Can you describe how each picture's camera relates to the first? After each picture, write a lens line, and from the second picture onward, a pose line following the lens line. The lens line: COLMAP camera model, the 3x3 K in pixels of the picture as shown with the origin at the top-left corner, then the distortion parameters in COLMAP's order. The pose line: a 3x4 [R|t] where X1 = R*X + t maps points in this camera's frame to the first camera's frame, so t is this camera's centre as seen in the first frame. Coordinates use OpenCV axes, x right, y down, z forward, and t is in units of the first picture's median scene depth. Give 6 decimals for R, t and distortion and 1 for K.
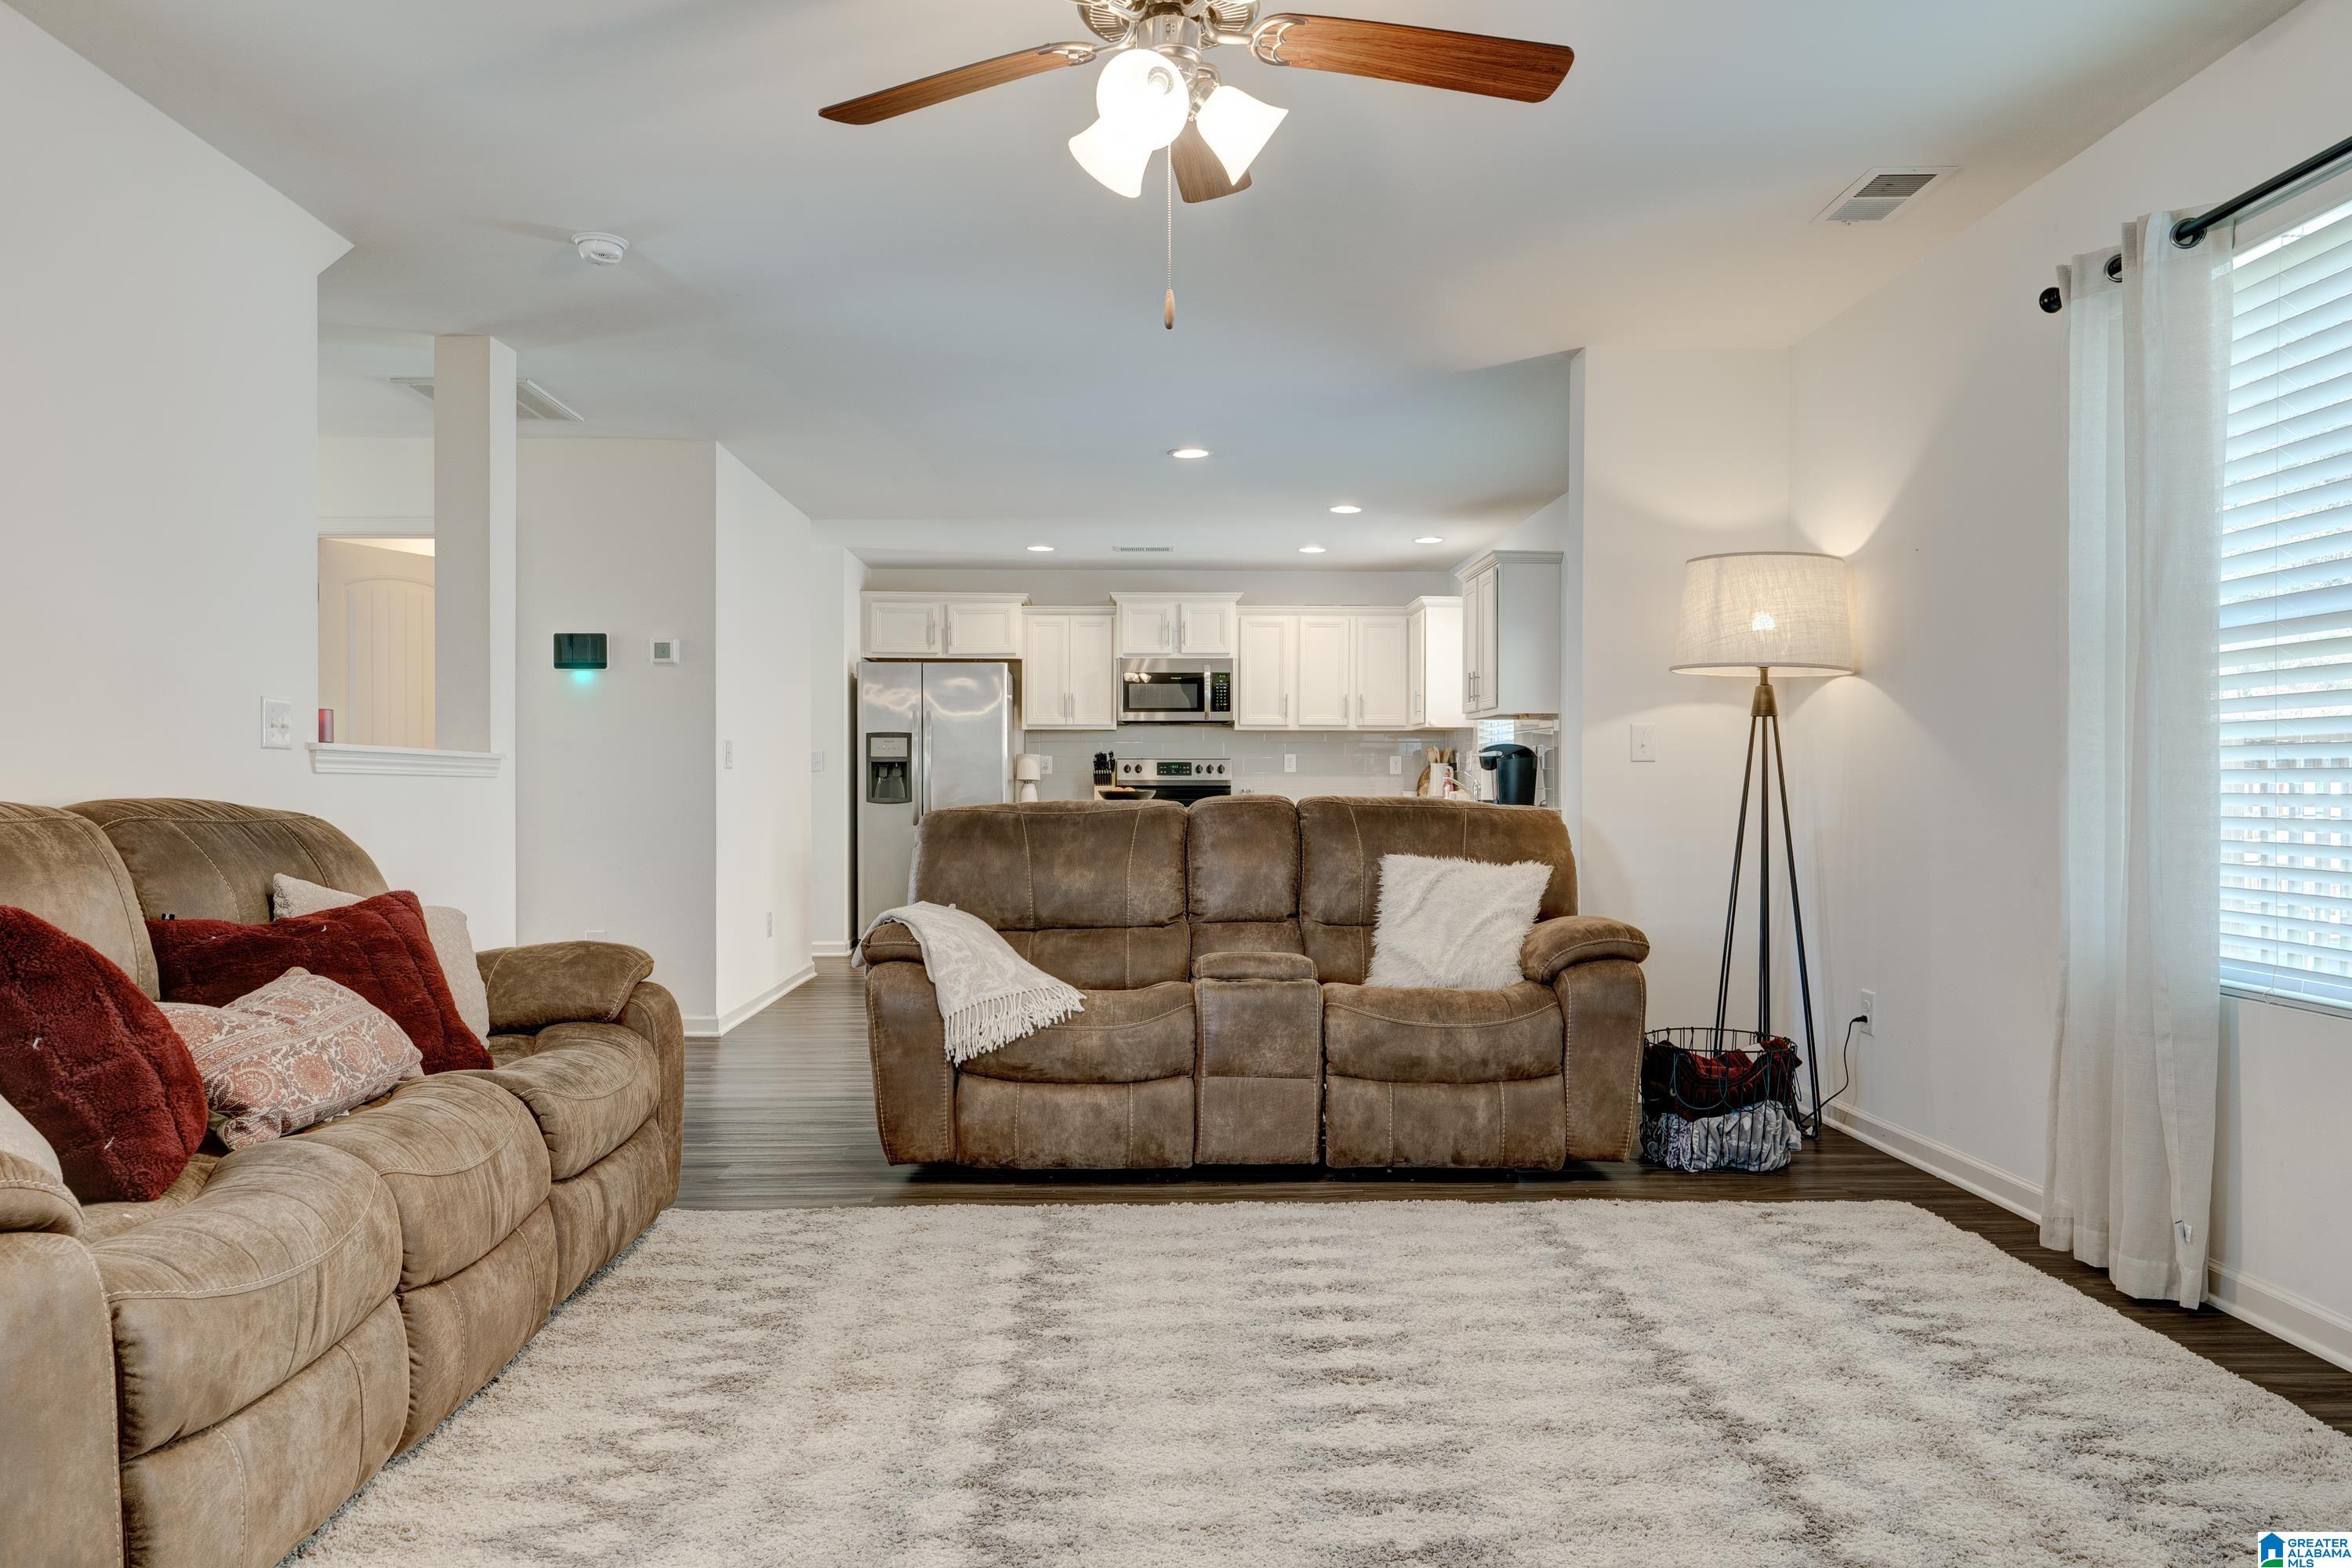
lens RADIAL K [[1539.6, 0, 1174.3], [0, 1539.6, 818.4], [0, 0, 1]] dist [-0.006363, -0.003913]
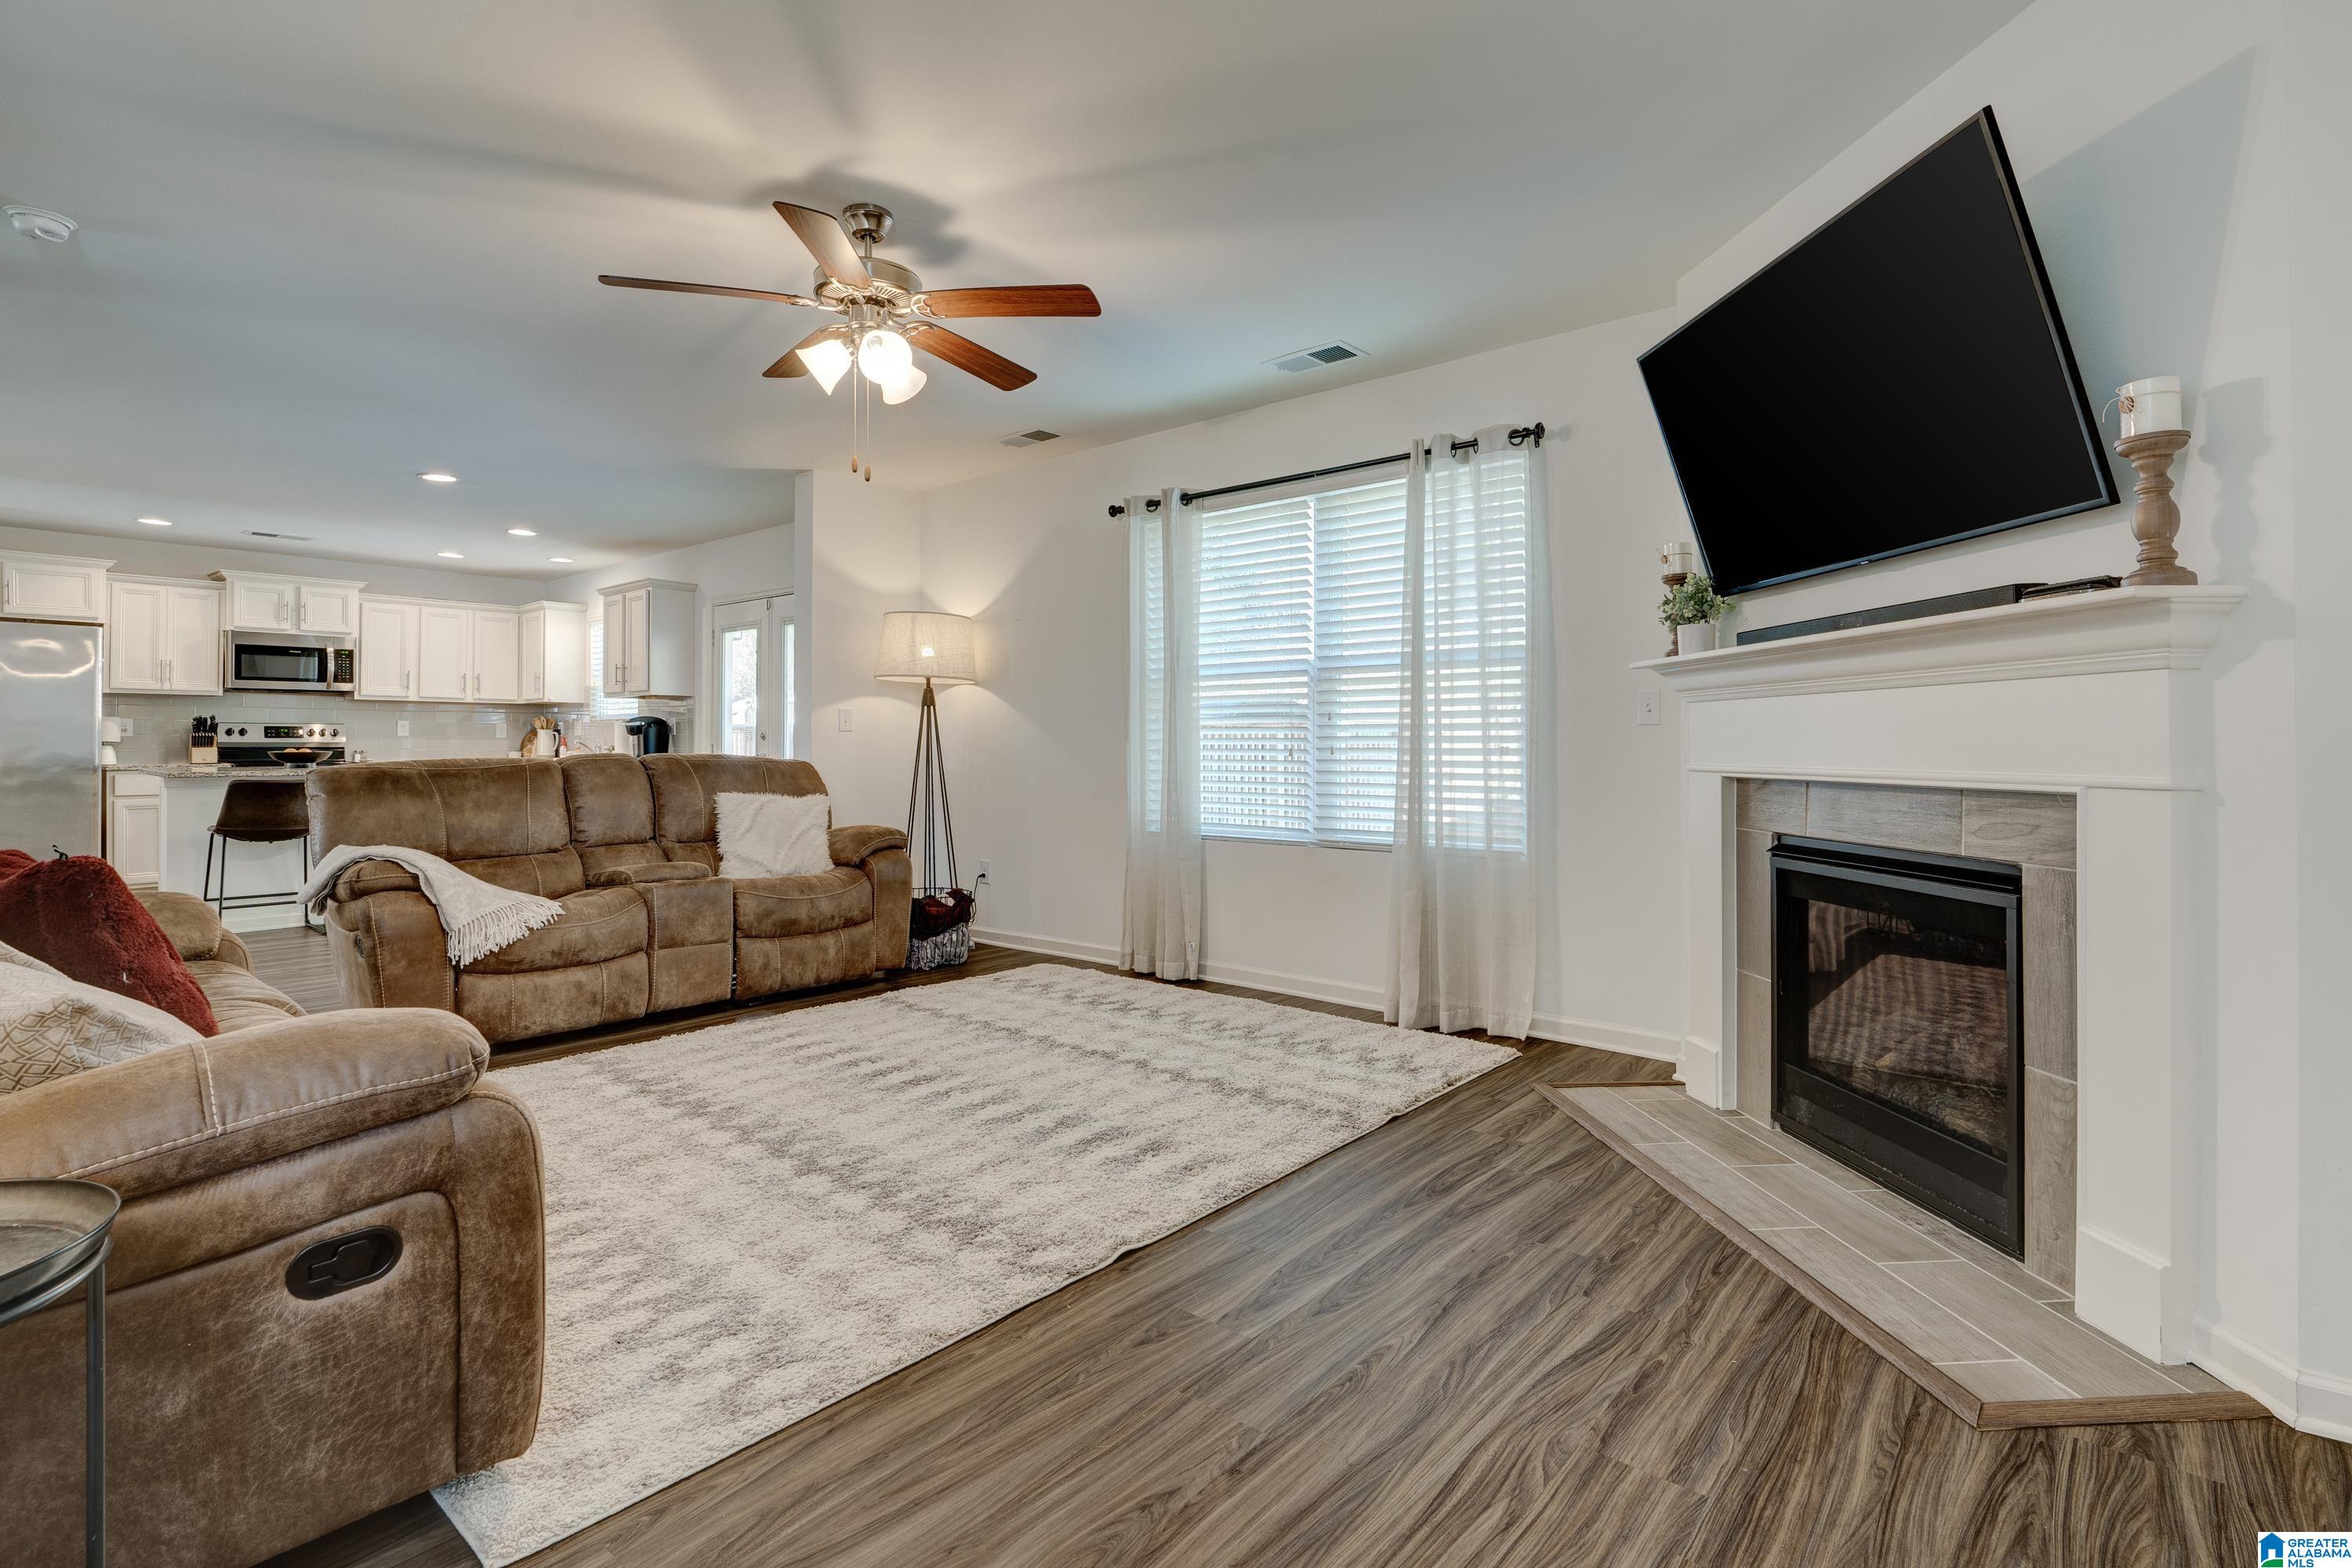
lens RADIAL K [[1120.5, 0, 1175.9], [0, 1120.5, 739.1], [0, 0, 1]] dist [-0.000750, -0.000030]
pose [[0.671287, 0.003172, 0.741191, -0.370970], [0.017677, 0.999638, -0.020288, 0.001500], [-0.740987, 0.026722, 0.670988, -0.051054]]
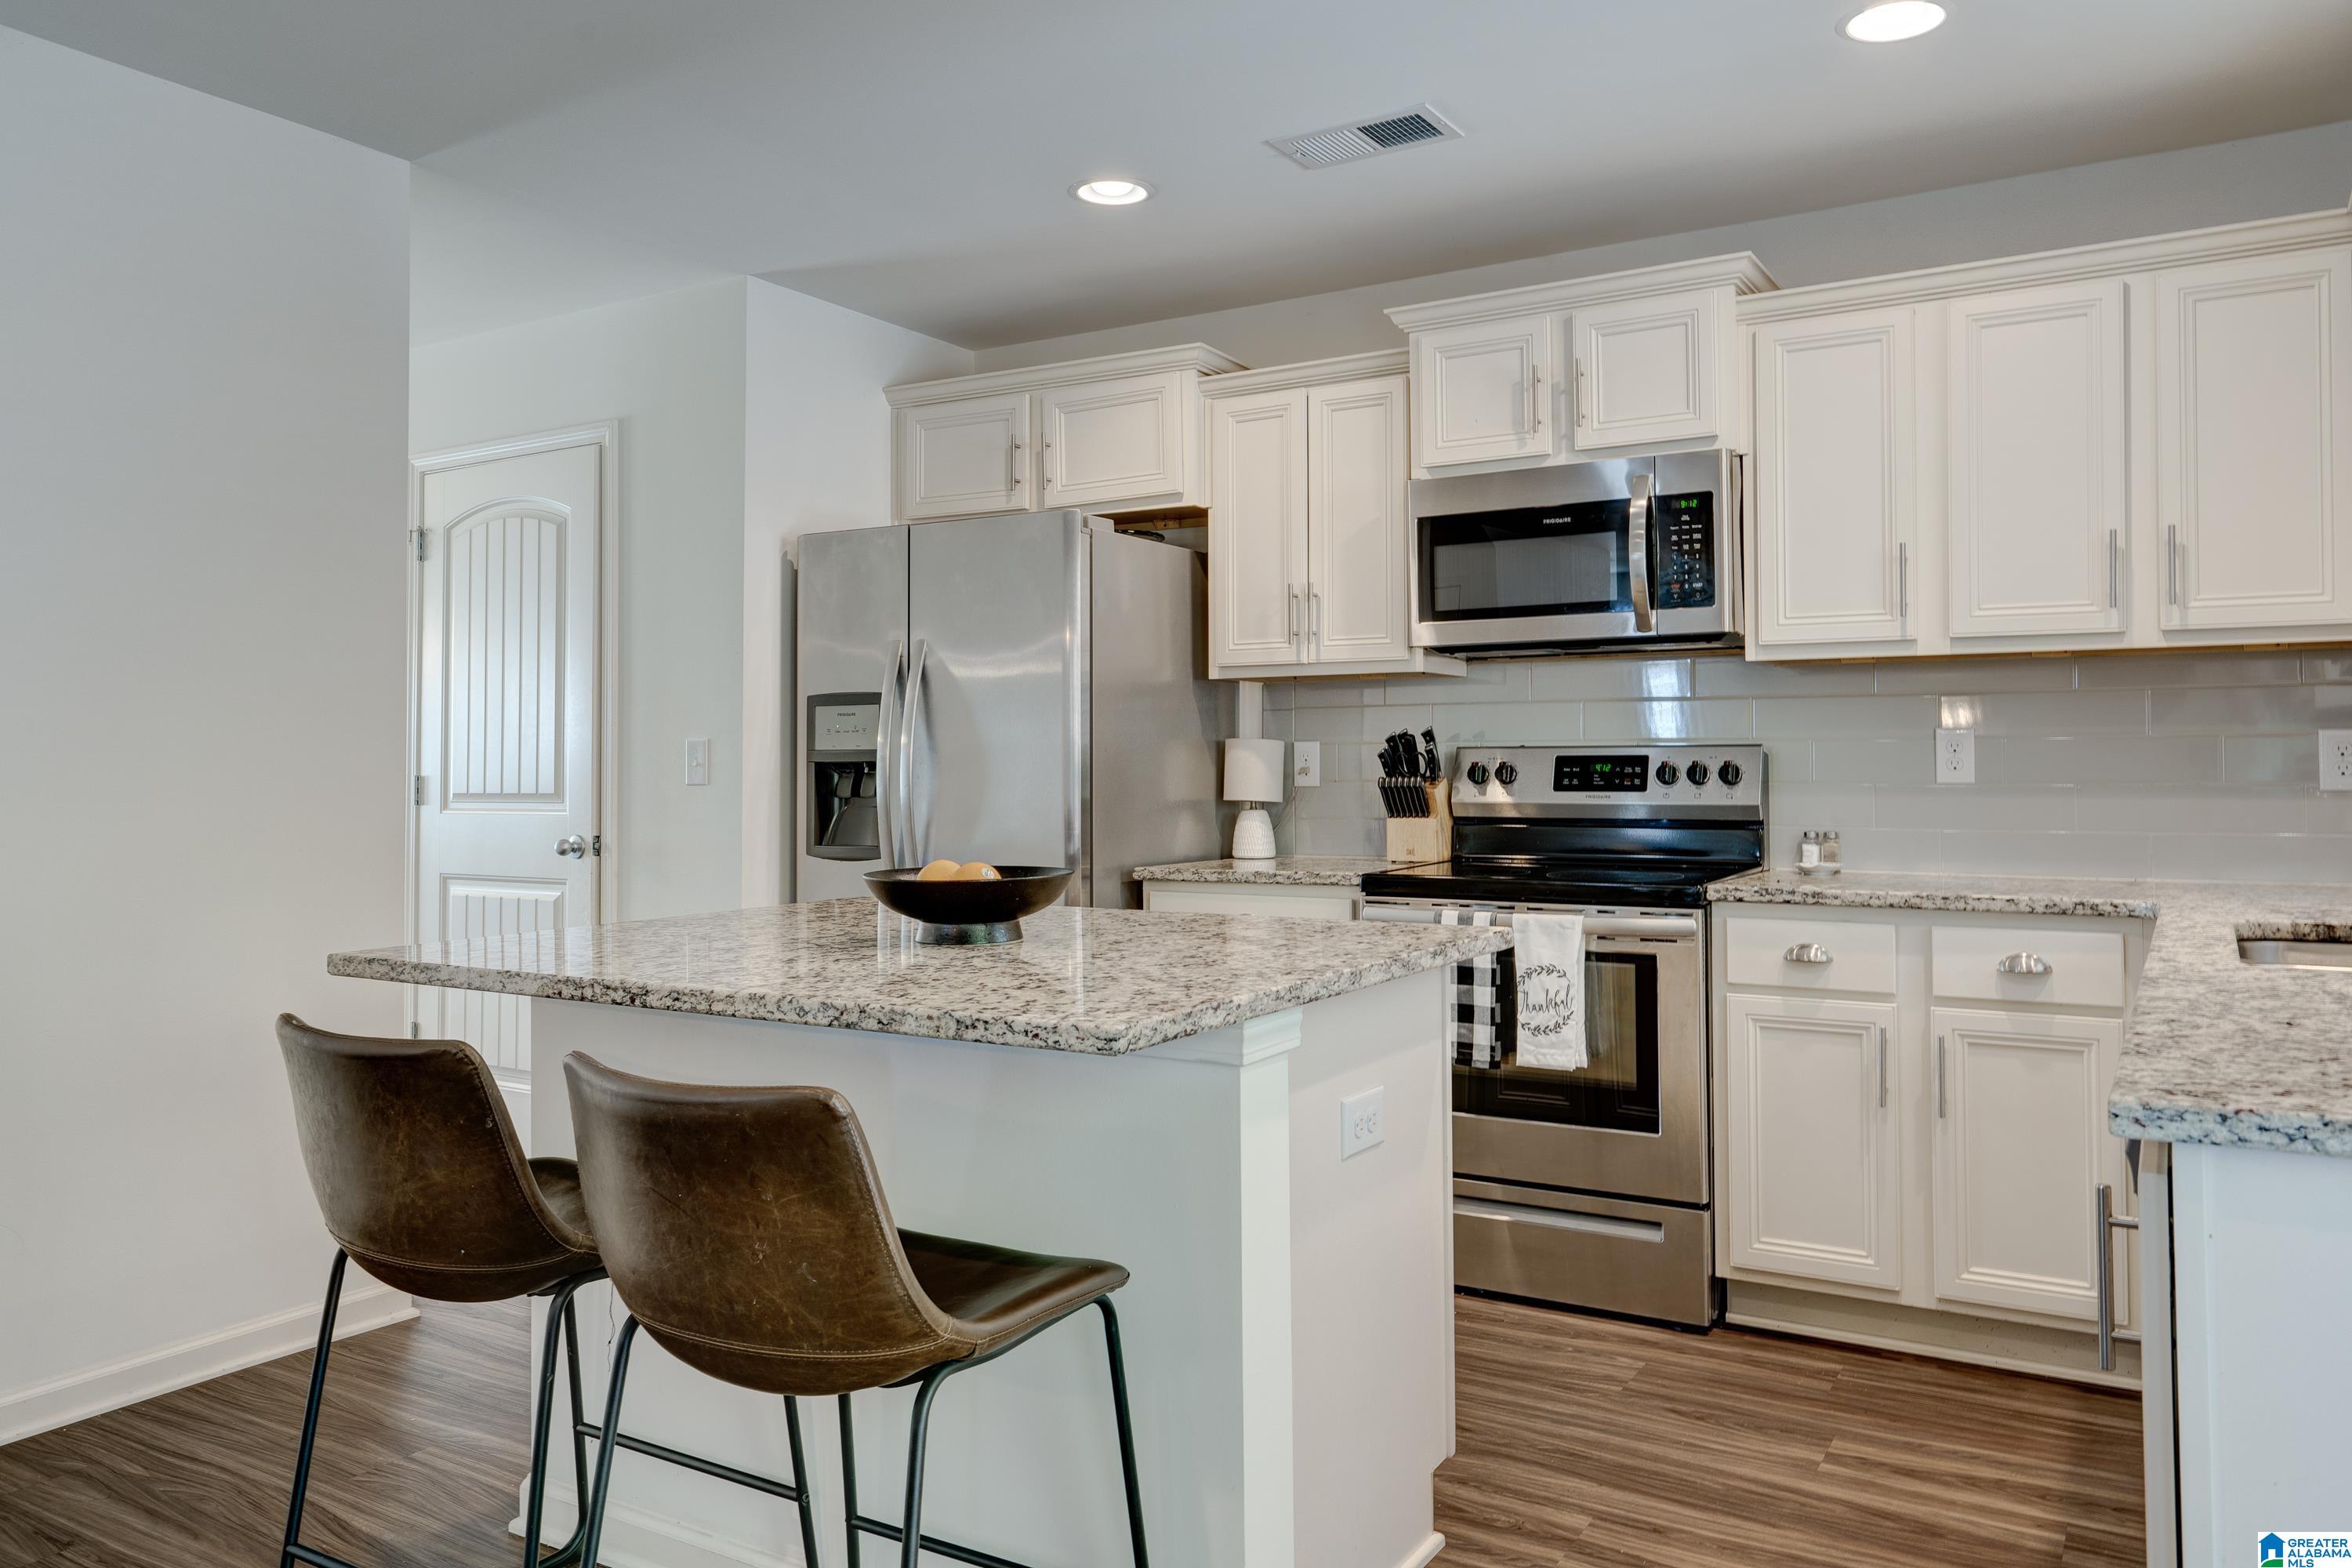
lens RADIAL K [[1681.9, 0, 1178.3], [0, 1681.9, 722.6], [0, 0, 1]] dist [-0.000195, -0.000229]
pose [[0.836893, -0.019089, -0.547034, 0.300038], [-0.009429, 0.998741, -0.049277, -0.052252], [0.547286, 0.046398, 0.835659, 1.348281]]
